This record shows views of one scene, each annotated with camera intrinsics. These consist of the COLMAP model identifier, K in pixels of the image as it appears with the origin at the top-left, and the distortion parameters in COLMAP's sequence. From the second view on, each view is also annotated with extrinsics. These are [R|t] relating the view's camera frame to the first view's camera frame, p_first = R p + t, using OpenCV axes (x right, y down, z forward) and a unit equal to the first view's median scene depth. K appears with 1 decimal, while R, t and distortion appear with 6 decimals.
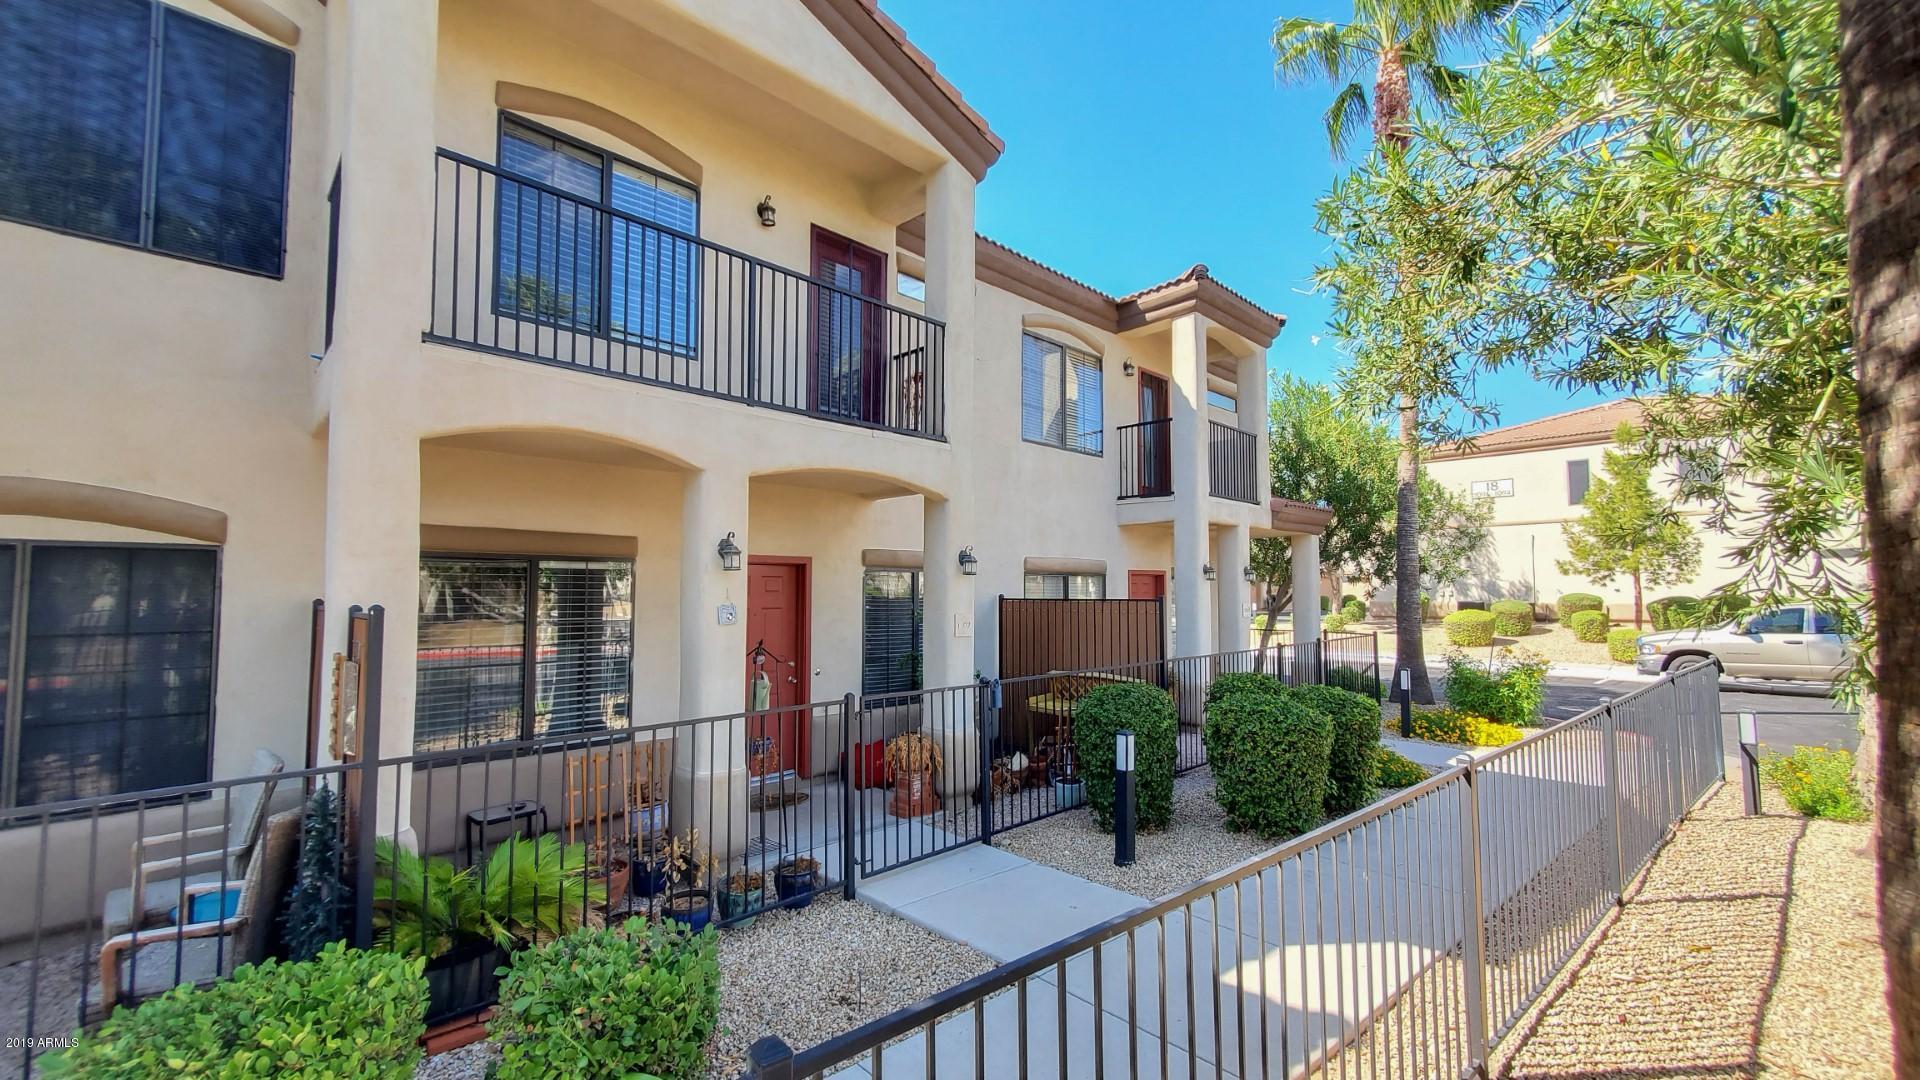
lens RADIAL K [[786.5, 0, 960.0], [0, 786.5, 540.0], [0, 0, 1]] dist [-0.000339, -0.000083]
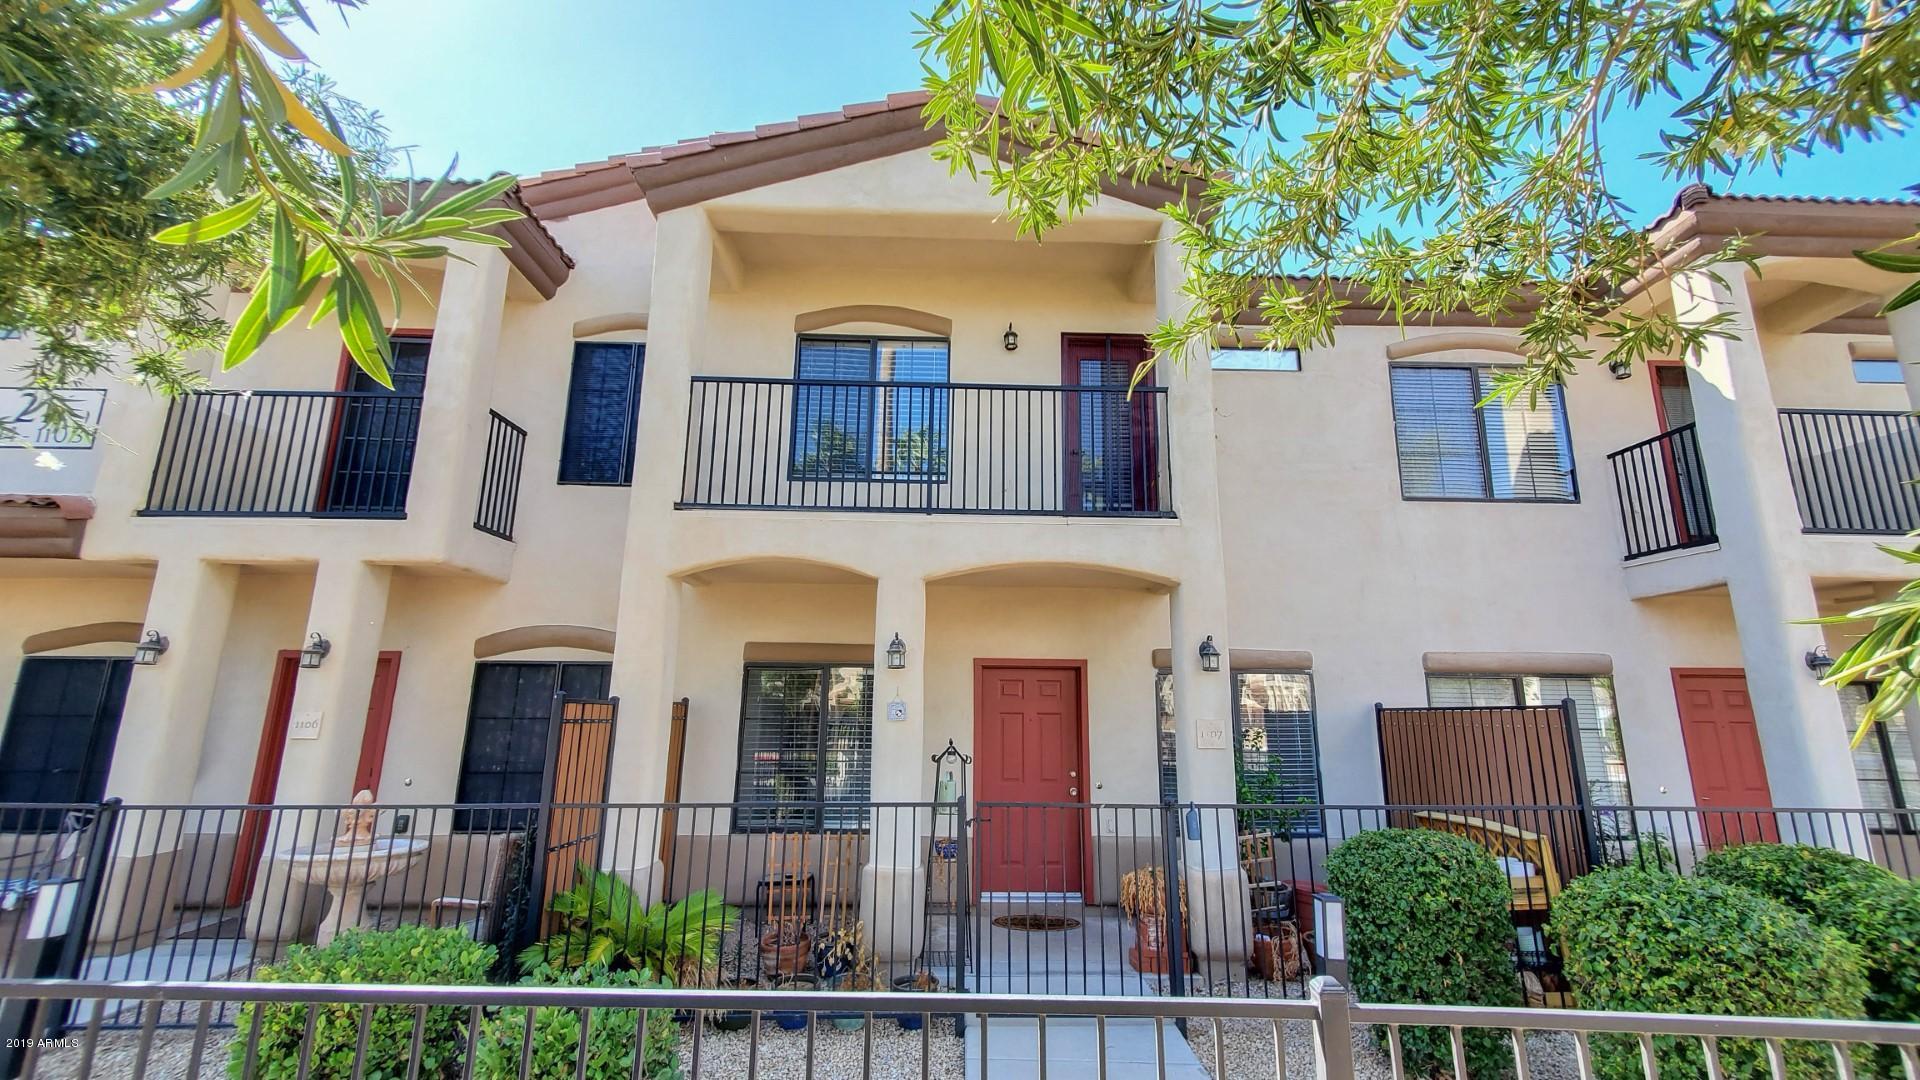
lens RADIAL K [[761.8, 0, 960.0], [0, 761.8, 540.0], [0, 0, 1]] dist [0.000895, 0.000045]
pose [[0.715687, -0.150211, -0.682076, 0.365794], [0.036413, 0.983295, -0.178340, 0.039819], [0.697471, 0.102799, 0.709201, 0.228937]]
